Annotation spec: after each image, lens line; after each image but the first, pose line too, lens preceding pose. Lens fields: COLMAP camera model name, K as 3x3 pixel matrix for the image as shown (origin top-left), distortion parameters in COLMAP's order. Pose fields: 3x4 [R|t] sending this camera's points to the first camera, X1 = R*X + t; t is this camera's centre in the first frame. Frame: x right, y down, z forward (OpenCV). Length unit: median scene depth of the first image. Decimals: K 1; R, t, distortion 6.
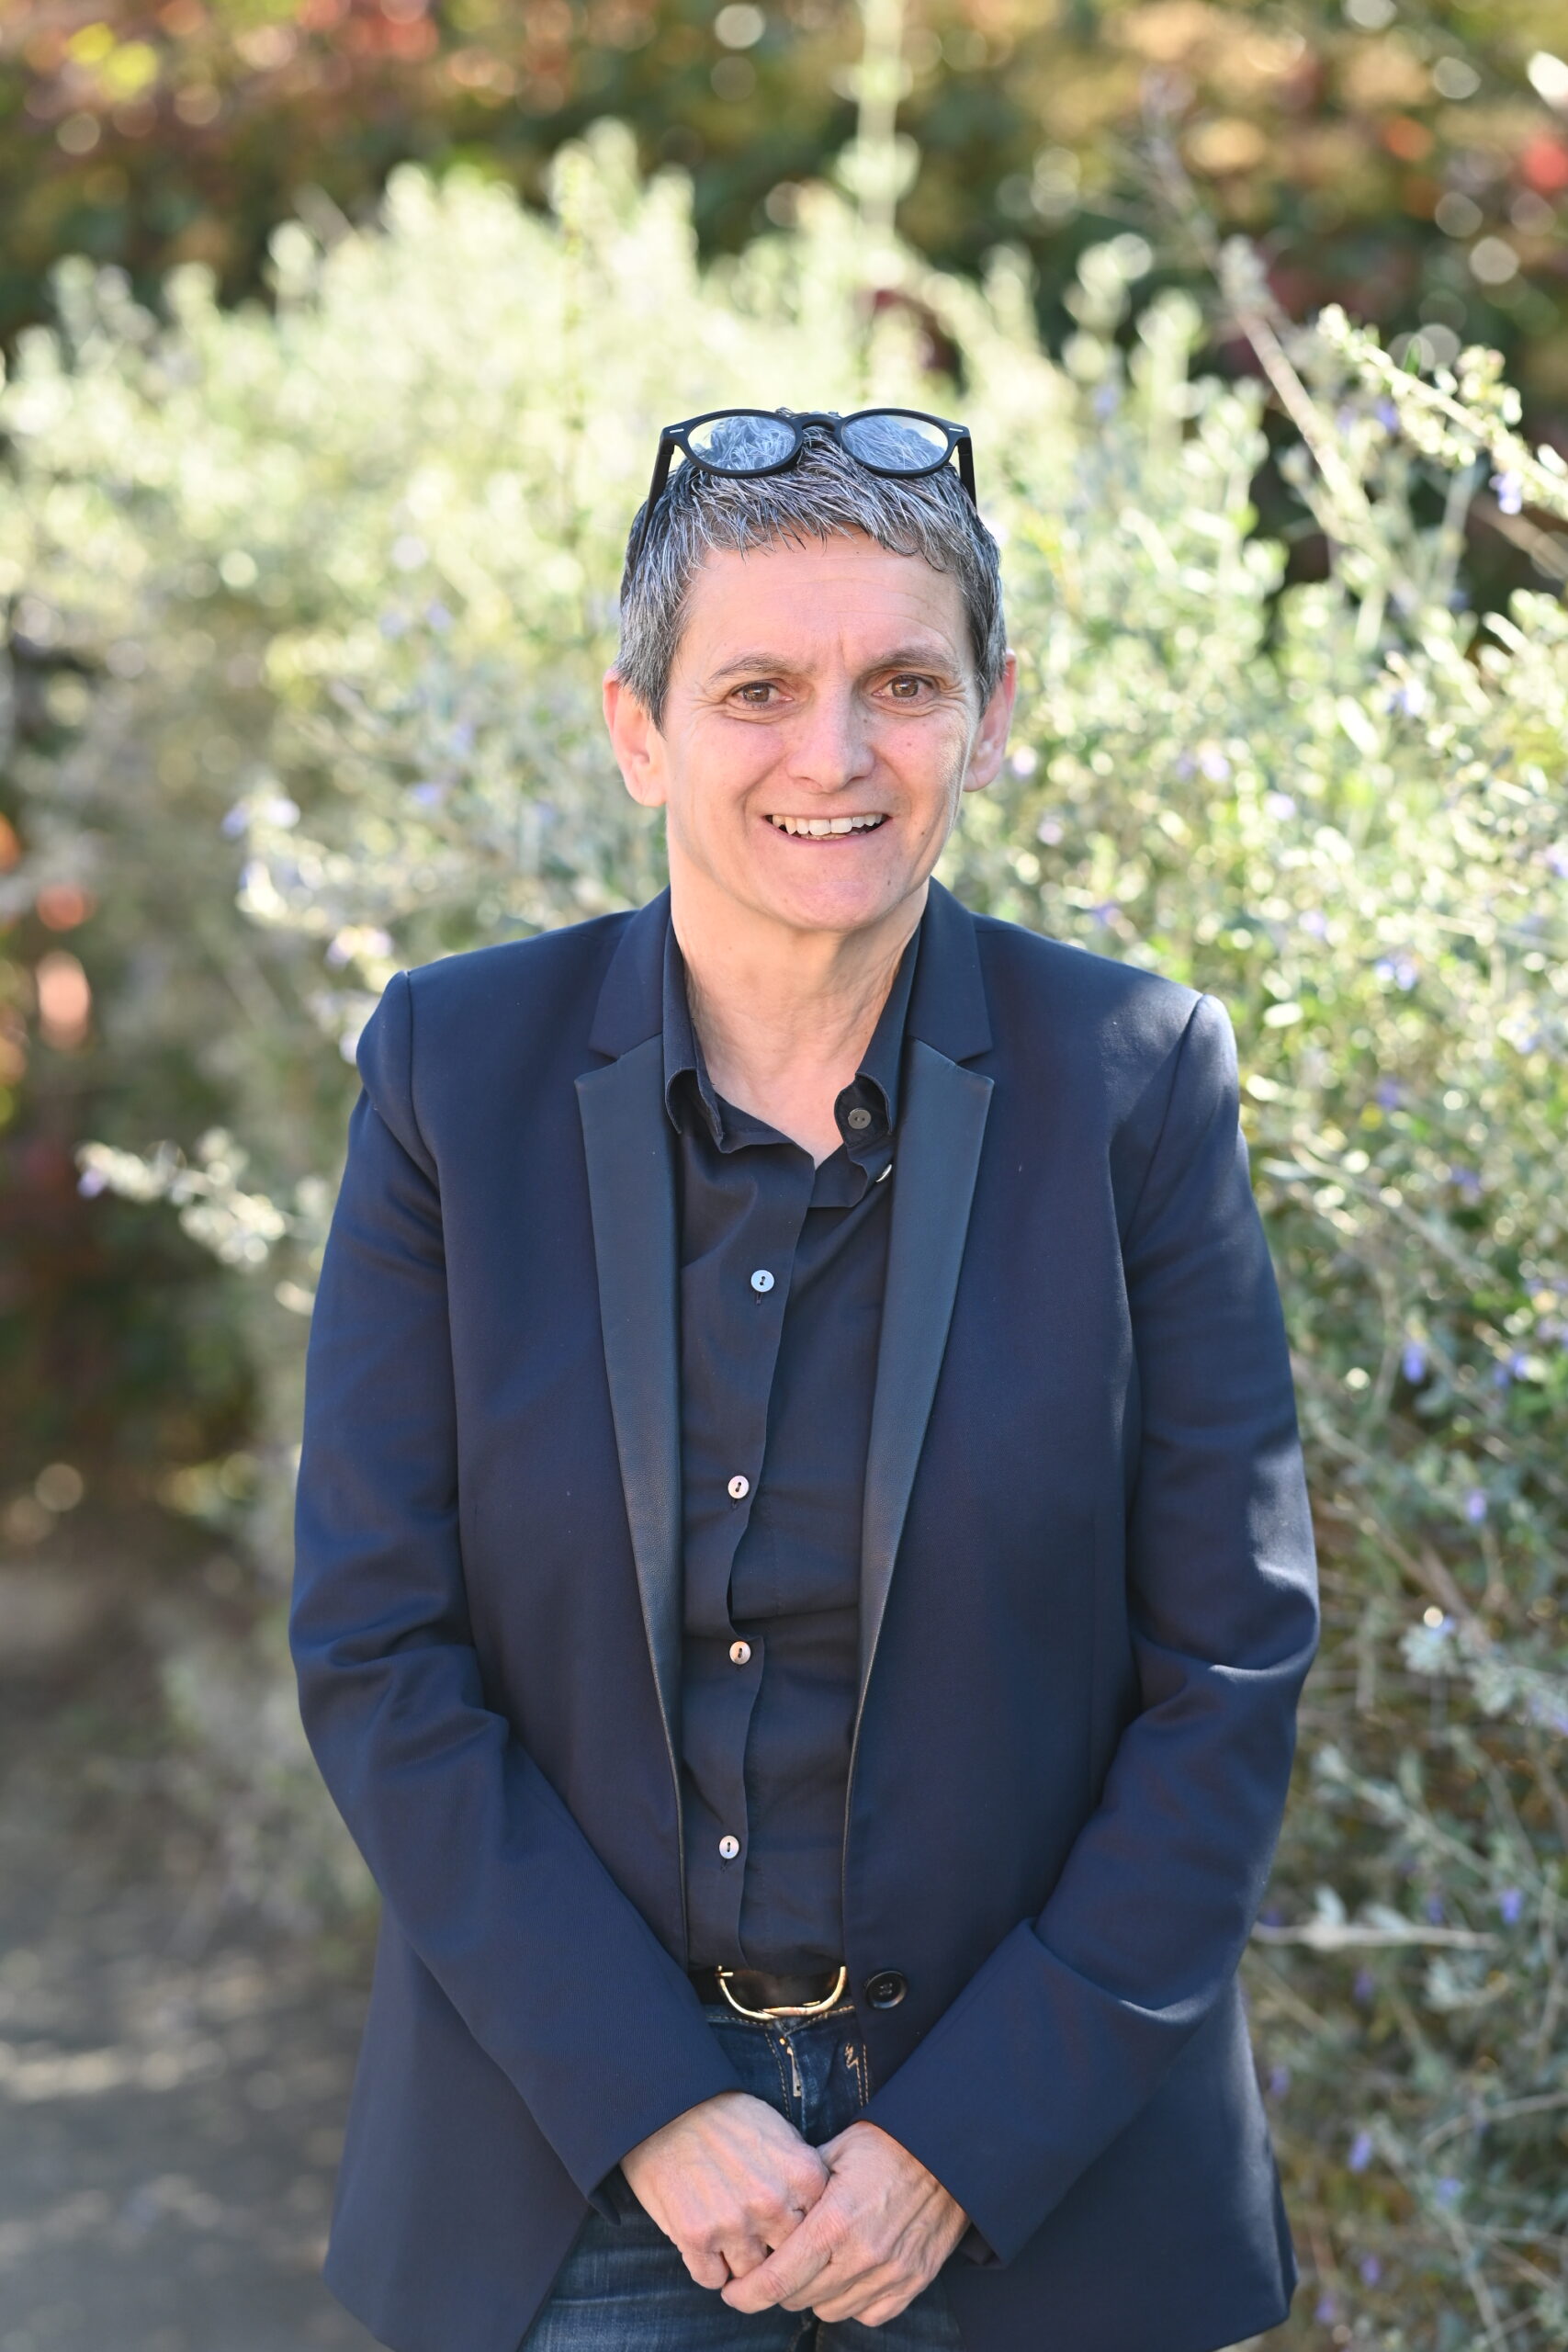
lens RADIAL K [[7533.0, 0, 784.0], [0, 7533.0, 1176.0], [0, 0, 1]] dist [0.161945, -2.540627]
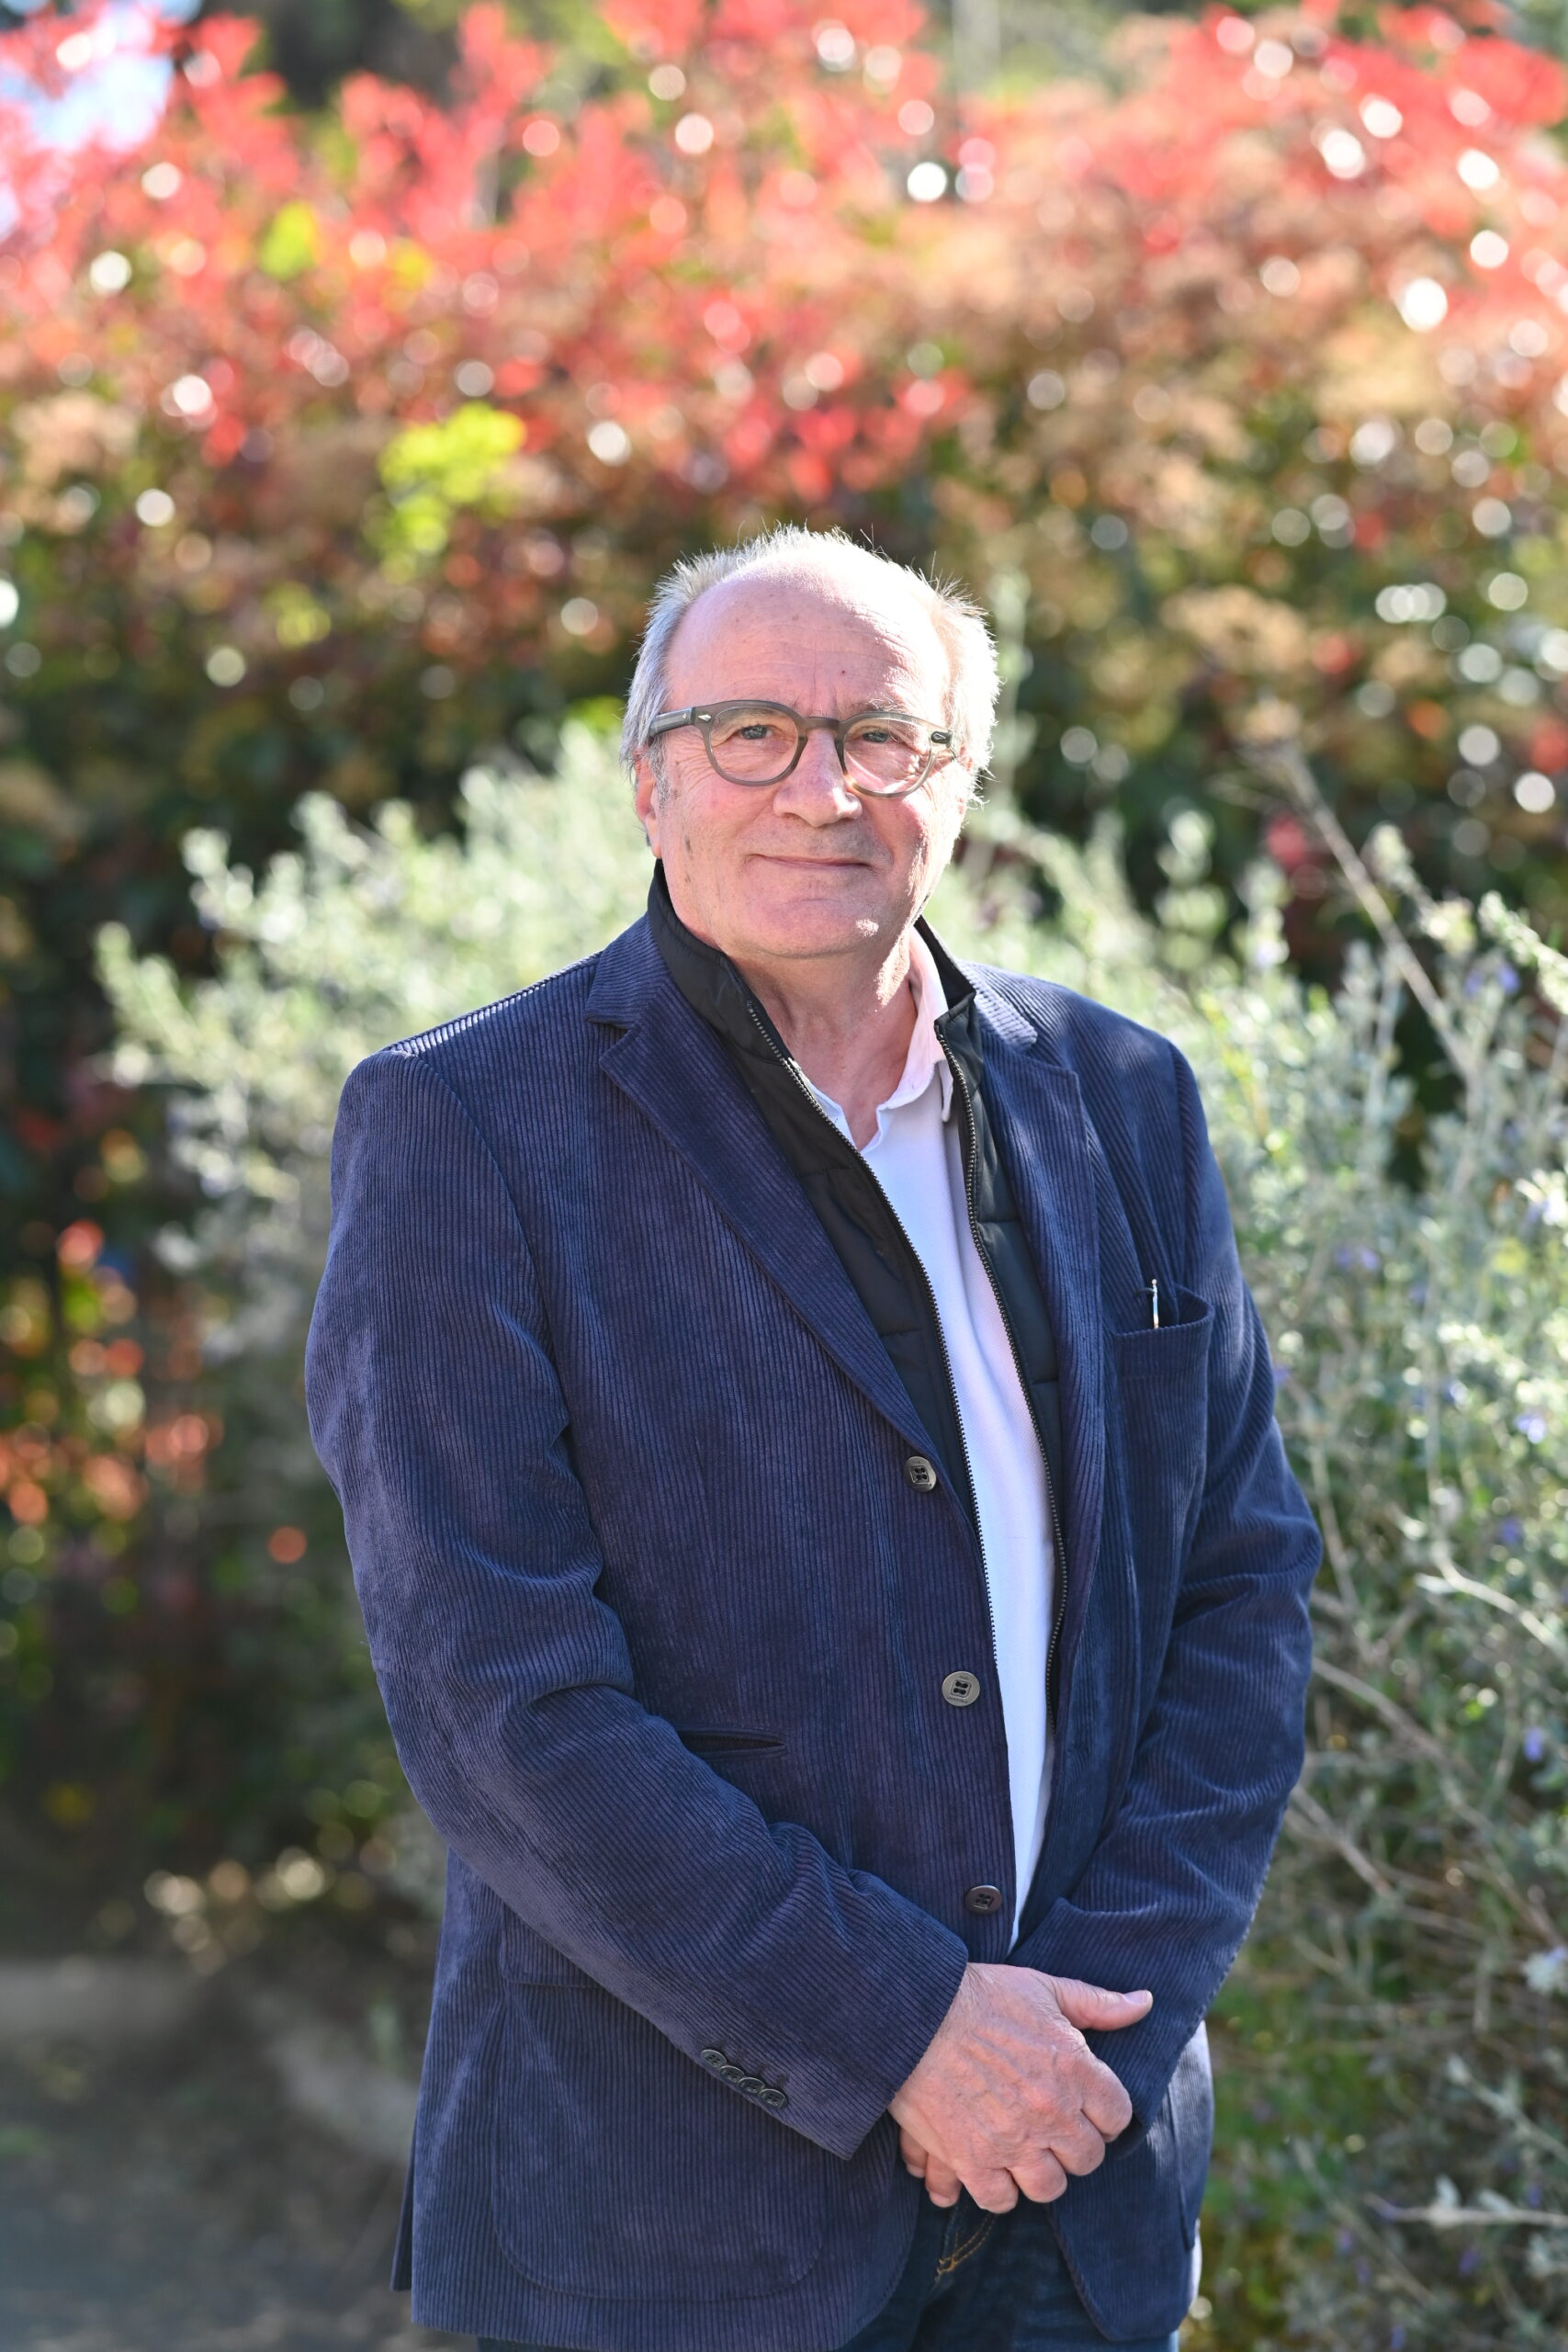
lens RADIAL K [[7533.0, 0, 784.0], [0, 7533.0, 1176.0], [0, 0, 1]] dist [0.161945, -2.540627]
pose [[0.999221, 0.035537, 0.017171, -0.060788], [-0.034297, 0.997108, -0.067817, 0.018917], [-0.019532, 0.067175, 0.997550, -0.225217]]
